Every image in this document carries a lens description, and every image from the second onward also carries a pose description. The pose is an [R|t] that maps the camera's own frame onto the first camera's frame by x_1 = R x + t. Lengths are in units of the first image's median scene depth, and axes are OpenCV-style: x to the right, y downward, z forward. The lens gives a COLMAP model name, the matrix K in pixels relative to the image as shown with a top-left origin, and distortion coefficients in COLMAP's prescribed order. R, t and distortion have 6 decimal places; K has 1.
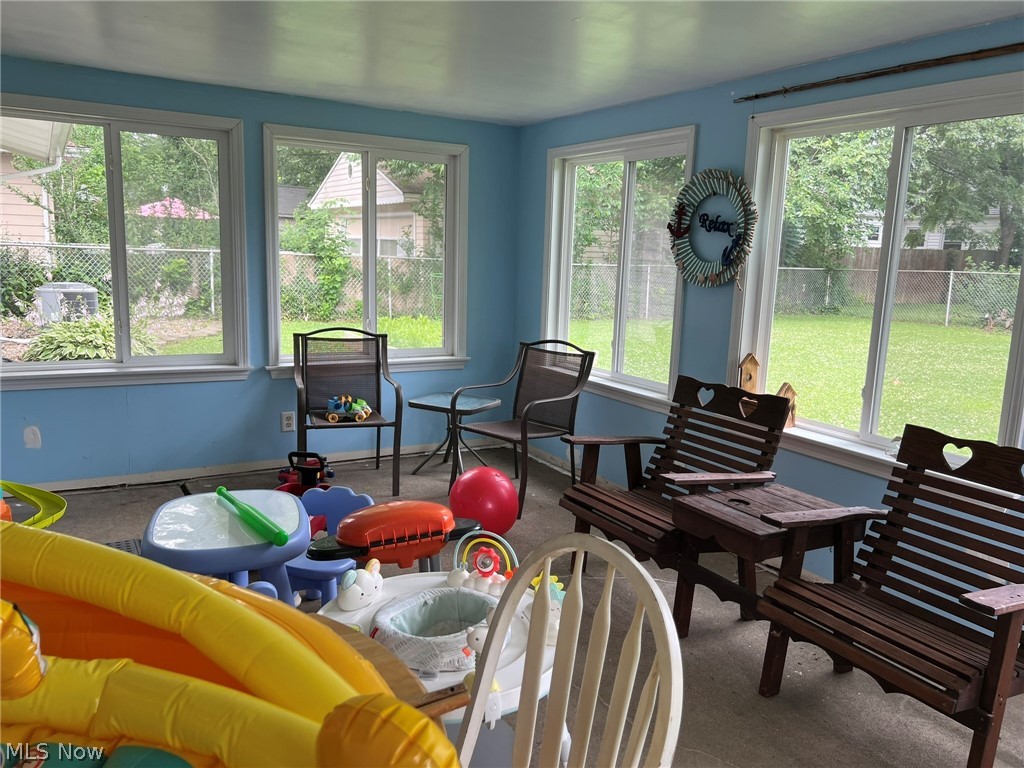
lens RADIAL K [[772.3, 0, 517.3], [0, 772.3, 384.2], [0, 0, 1]] dist [0.049395, -0.066047]
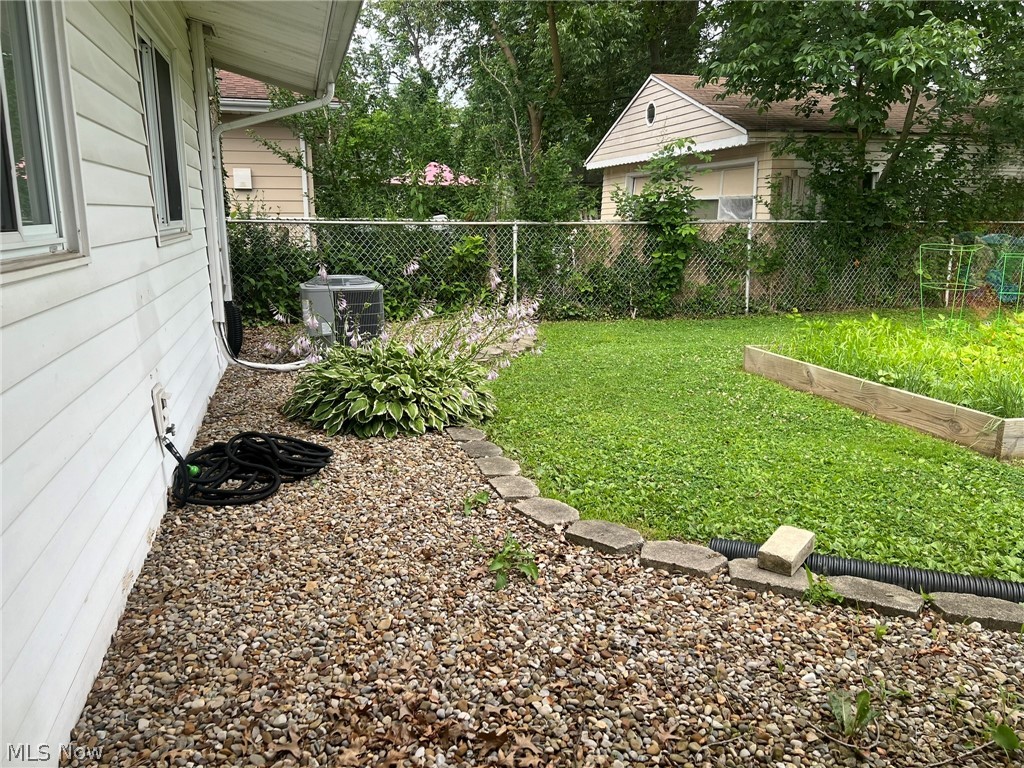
lens RADIAL K [[772.3, 0, 508.7], [0, 772.3, 386.6], [0, 0, 1]] dist [0.049395, -0.066047]
pose [[0.961420, 0.023057, -0.274116, -0.216198], [-0.011811, 0.999022, 0.042607, -0.055300], [0.274830, -0.037725, 0.960752, 0.335632]]
